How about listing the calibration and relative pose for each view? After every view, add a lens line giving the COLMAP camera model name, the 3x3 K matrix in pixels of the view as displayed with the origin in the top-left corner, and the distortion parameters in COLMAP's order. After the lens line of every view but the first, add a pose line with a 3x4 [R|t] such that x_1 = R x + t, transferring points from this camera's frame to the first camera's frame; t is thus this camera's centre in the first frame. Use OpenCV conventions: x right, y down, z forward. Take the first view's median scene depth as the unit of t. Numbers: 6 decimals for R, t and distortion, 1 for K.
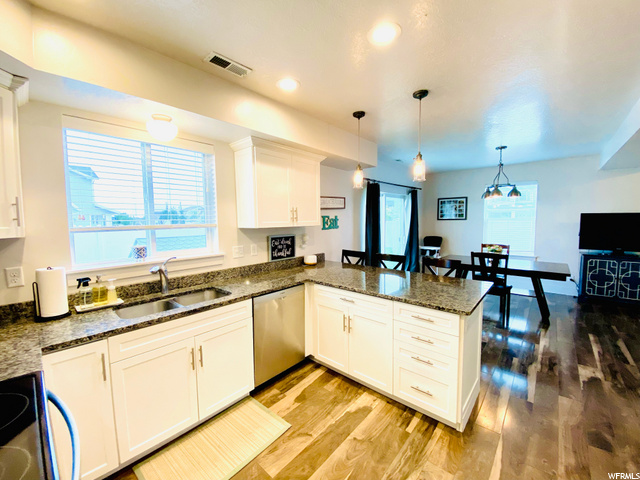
lens RADIAL K [[257.6, 0, 319.8], [0, 257.6, 238.5], [0, 0, 1]] dist [0.026039, -0.023948]
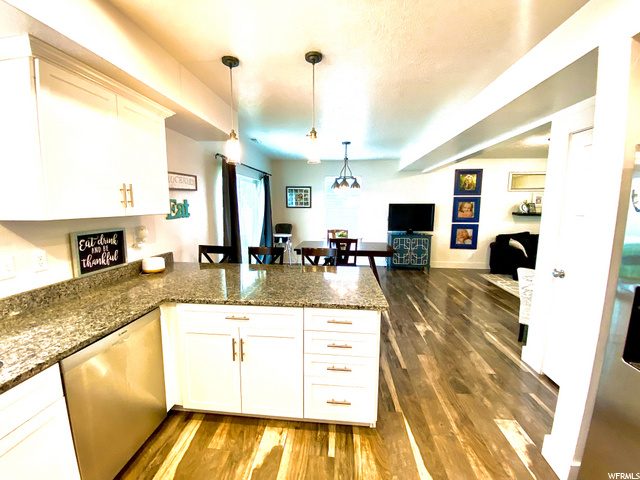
lens RADIAL K [[257.6, 0, 319.8], [0, 257.6, 238.5], [0, 0, 1]] dist [0.026039, -0.023948]
pose [[0.803498, -0.059000, 0.592377, -0.088812], [0.028464, 0.997746, 0.060765, -0.014845], [-0.594627, -0.031963, 0.803366, 0.204126]]
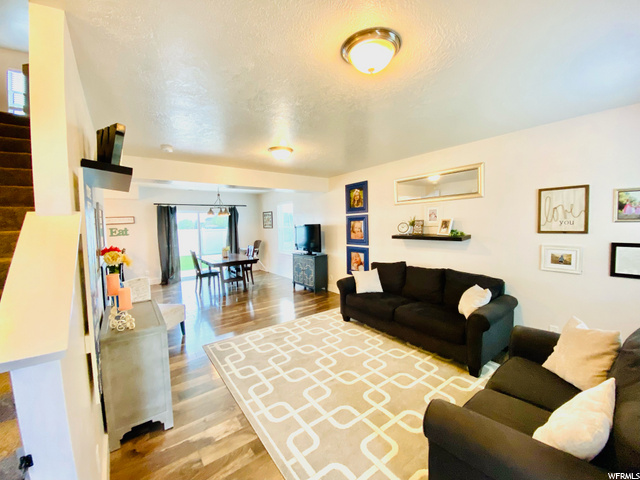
lens RADIAL K [[257.6, 0, 319.8], [0, 257.6, 238.5], [0, 0, 1]] dist [0.026039, -0.023948]
pose [[0.981837, 0.002595, -0.189710, 1.968821], [-0.004941, 0.999917, -0.011895, -0.006820], [0.189664, 0.012616, 0.981768, -0.513466]]
